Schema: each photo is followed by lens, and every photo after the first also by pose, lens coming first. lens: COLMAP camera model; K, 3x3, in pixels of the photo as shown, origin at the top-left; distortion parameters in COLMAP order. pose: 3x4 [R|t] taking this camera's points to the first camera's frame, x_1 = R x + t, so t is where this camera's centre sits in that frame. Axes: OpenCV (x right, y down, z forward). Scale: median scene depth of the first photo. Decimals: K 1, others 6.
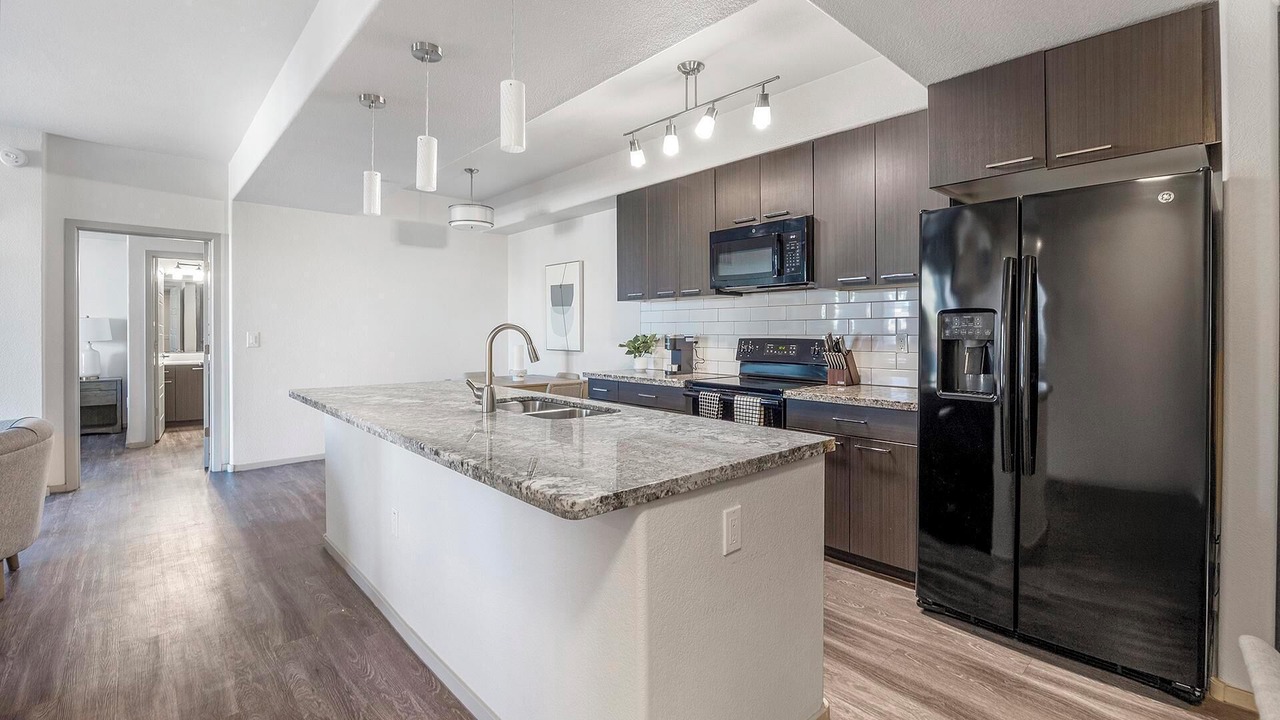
lens RADIAL K [[553.8, 0, 649.2], [0, 553.8, 336.5], [0, 0, 1]] dist [-0.032565, 0.000280]
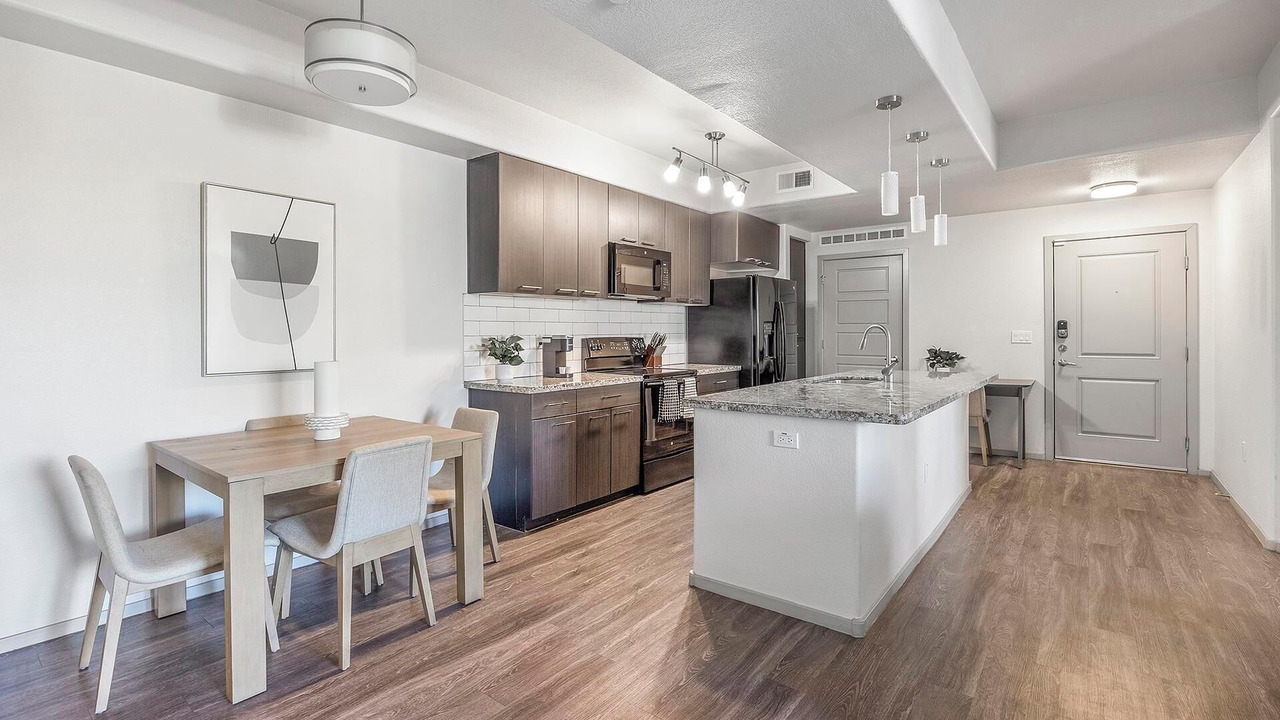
lens RADIAL K [[591.5, 0, 627.9], [0, 591.5, 324.5], [0, 0, 1]] dist [-0.017411, -0.000645]
pose [[-0.143036, 0.011791, 0.989647, -1.099512], [0.016159, 0.999824, -0.009577, -0.011760], [-0.989586, 0.014622, -0.143201, 1.181118]]
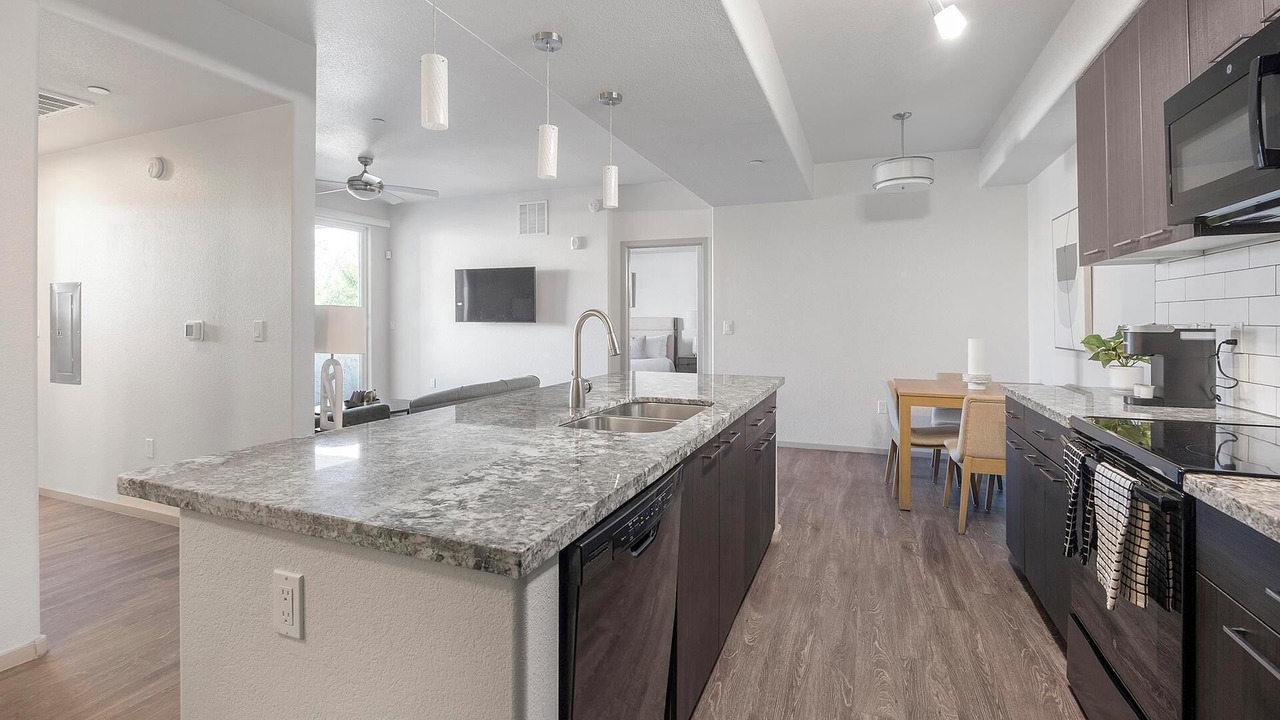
lens RADIAL K [[583.5, 0, 624.7], [0, 583.5, 316.6], [0, 0, 1]] dist [-0.000086, -0.000051]
pose [[0.408016, -0.008079, -0.912939, 0.376878], [-0.006773, 0.999907, -0.011876, -0.001773], [0.912949, 0.011029, 0.407924, 0.410133]]
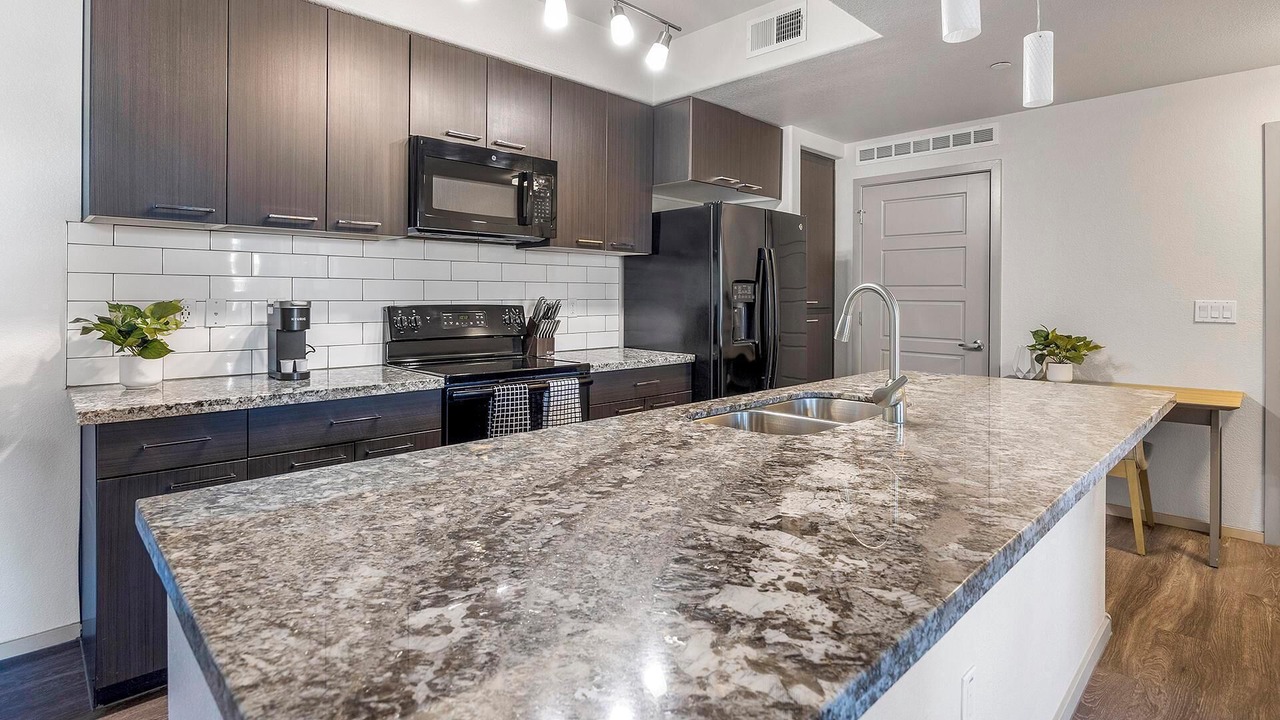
lens RADIAL K [[623.6, 0, 639.1], [0, 623.6, 291.0], [0, 0, 1]] dist [-0.009216, -0.000716]
pose [[-0.015221, 0.008010, 0.999852, -0.607369], [0.008855, 0.999930, -0.007876, -0.006621], [-0.999845, 0.008734, -0.015291, 0.785594]]
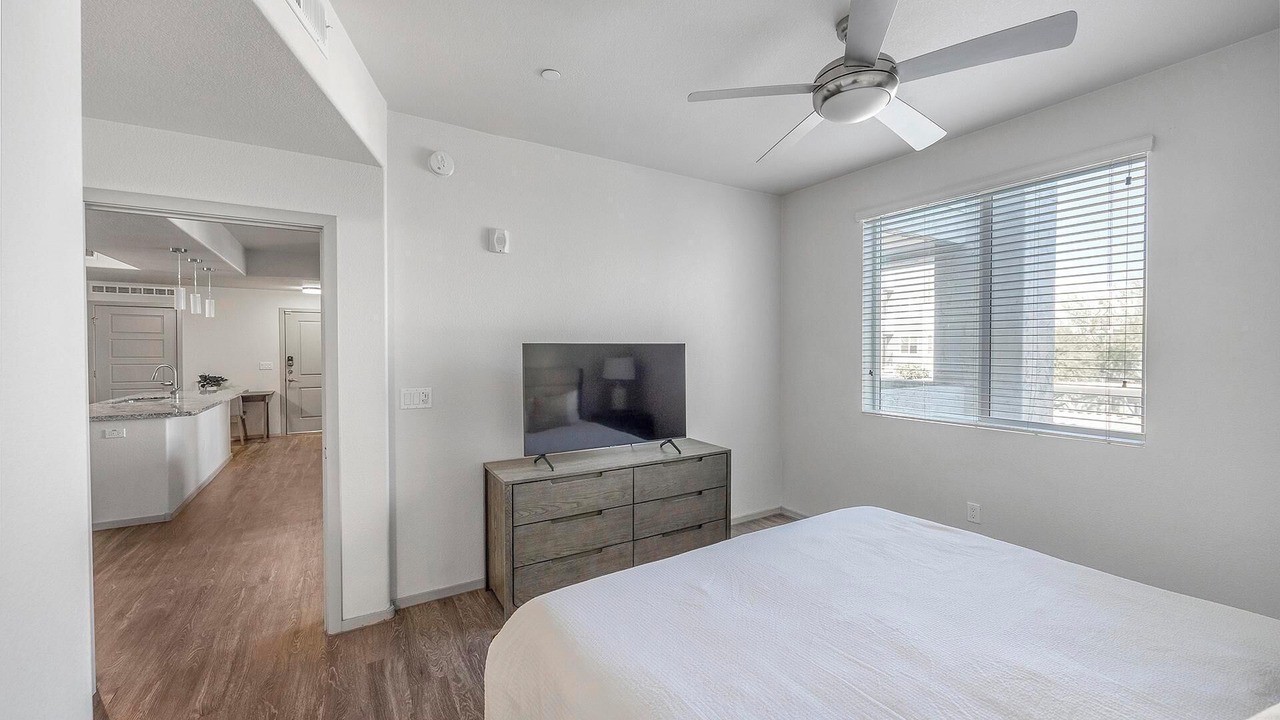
lens RADIAL K [[514.6, 0, 648.8], [0, 514.6, 361.7], [0, 0, 1]] dist [0.003019, -0.000329]
pose [[-0.974497, -0.008303, 0.224247, -1.838540], [0.000835, 0.999174, 0.040626, -0.082063], [-0.224399, 0.039777, -0.973685, 1.742028]]
